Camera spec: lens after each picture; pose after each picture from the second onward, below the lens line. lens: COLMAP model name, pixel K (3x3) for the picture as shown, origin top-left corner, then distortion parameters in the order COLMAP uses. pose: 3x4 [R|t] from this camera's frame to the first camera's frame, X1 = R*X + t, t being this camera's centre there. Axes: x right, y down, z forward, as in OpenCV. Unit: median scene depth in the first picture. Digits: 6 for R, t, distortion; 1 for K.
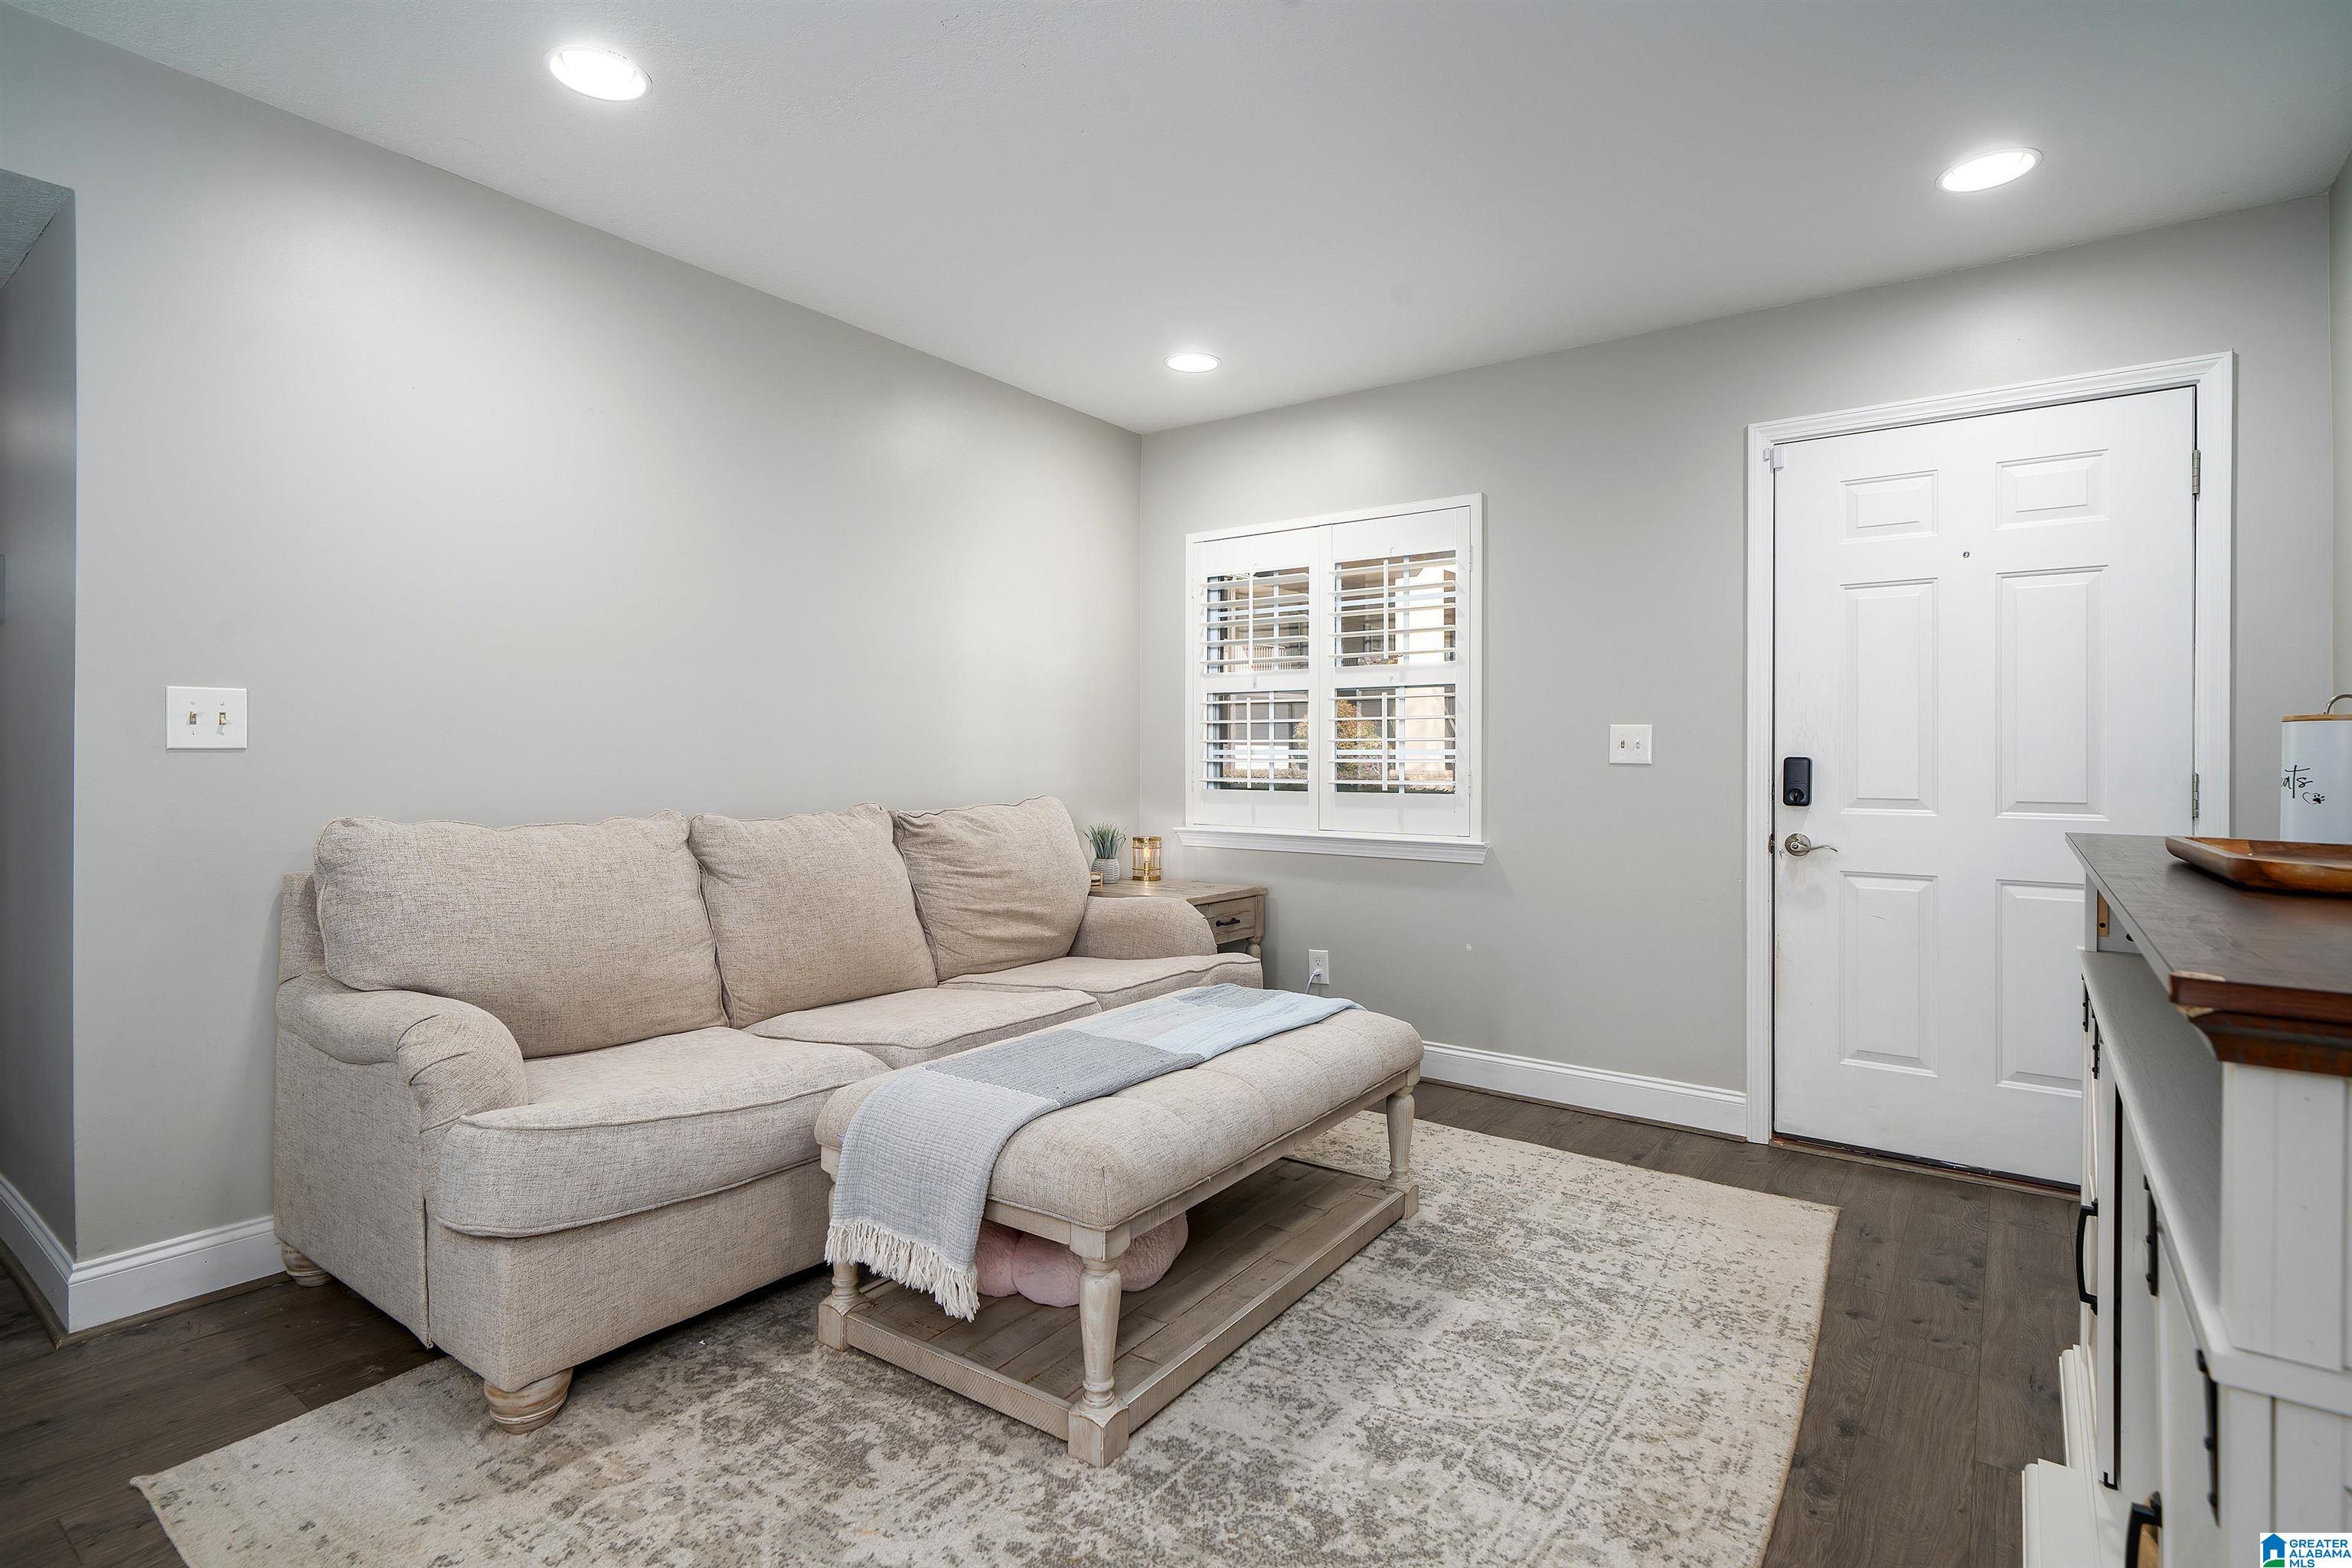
lens RADIAL K [[1140.9, 0, 1145.2], [0, 1140.9, 742.2], [0, 0, 1]] dist [0.000210, 0.000230]
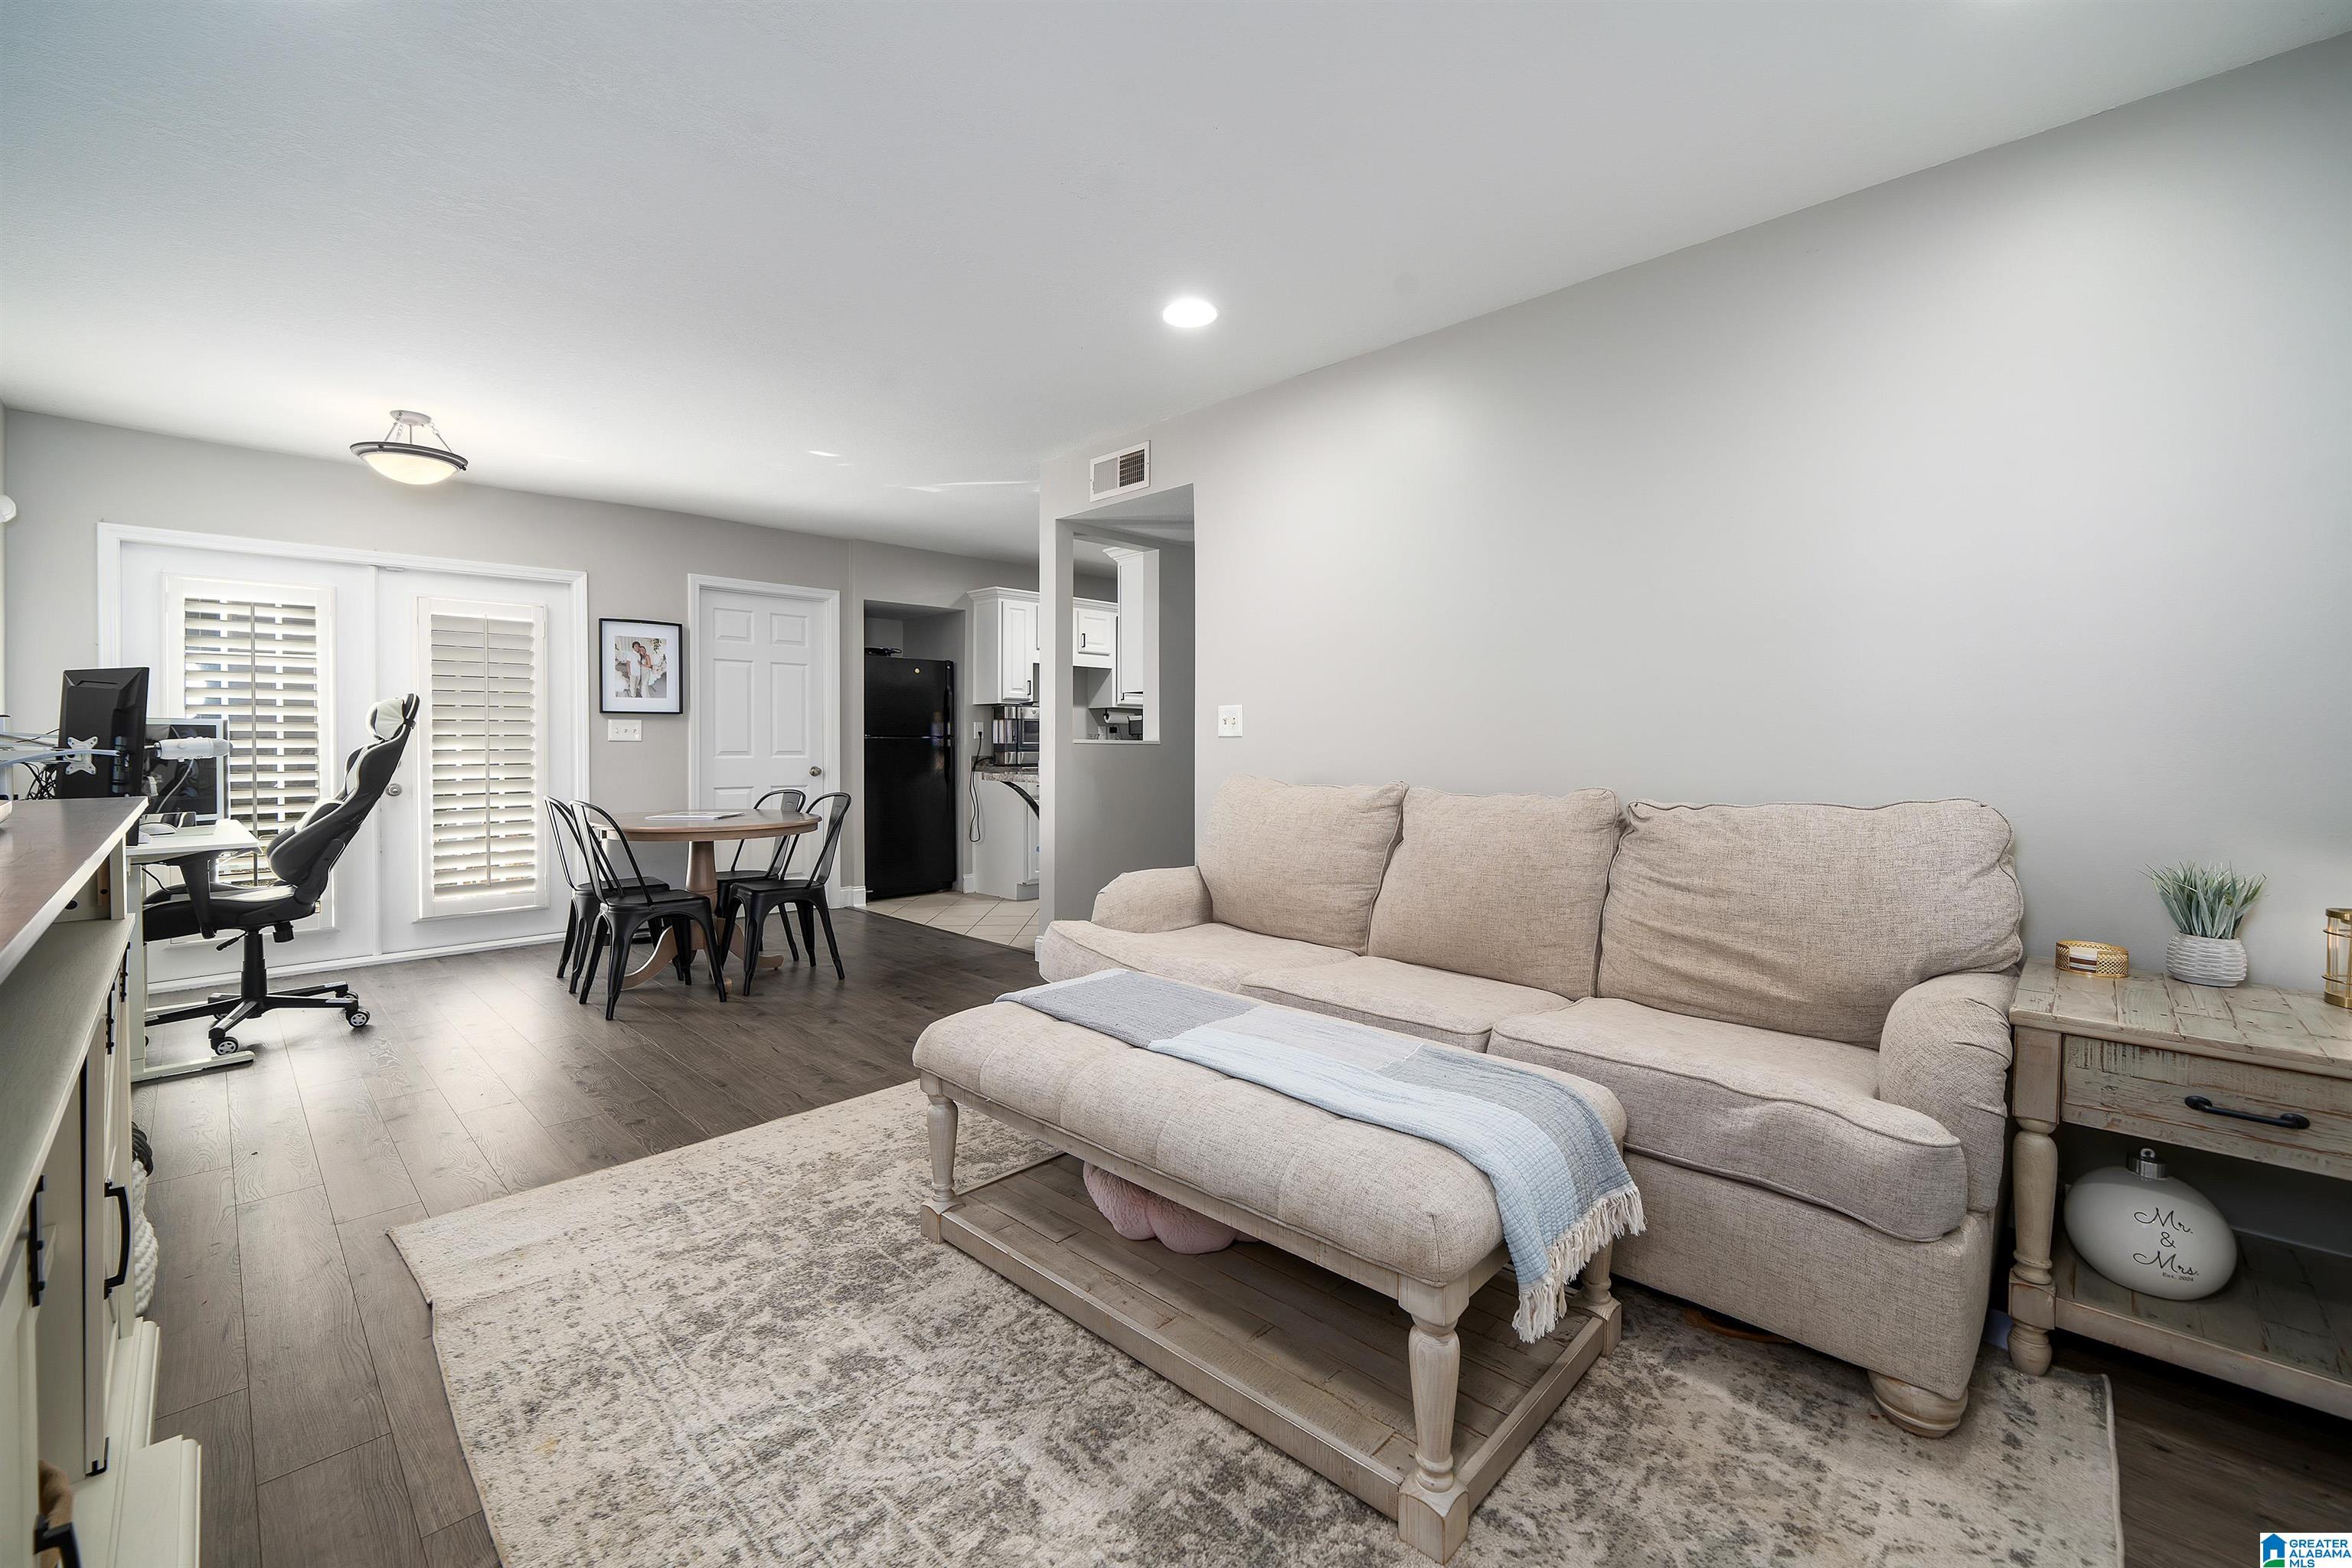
lens RADIAL K [[978.9, 0, 1175.9], [0, 978.9, 745.9], [0, 0, 1]] dist [-0.001709, -0.000537]
pose [[-0.136197, -0.001963, -0.990680, 0.749452], [0.011129, 0.999932, -0.003511, 0.023403], [0.990619, -0.011503, -0.136166, 0.985591]]
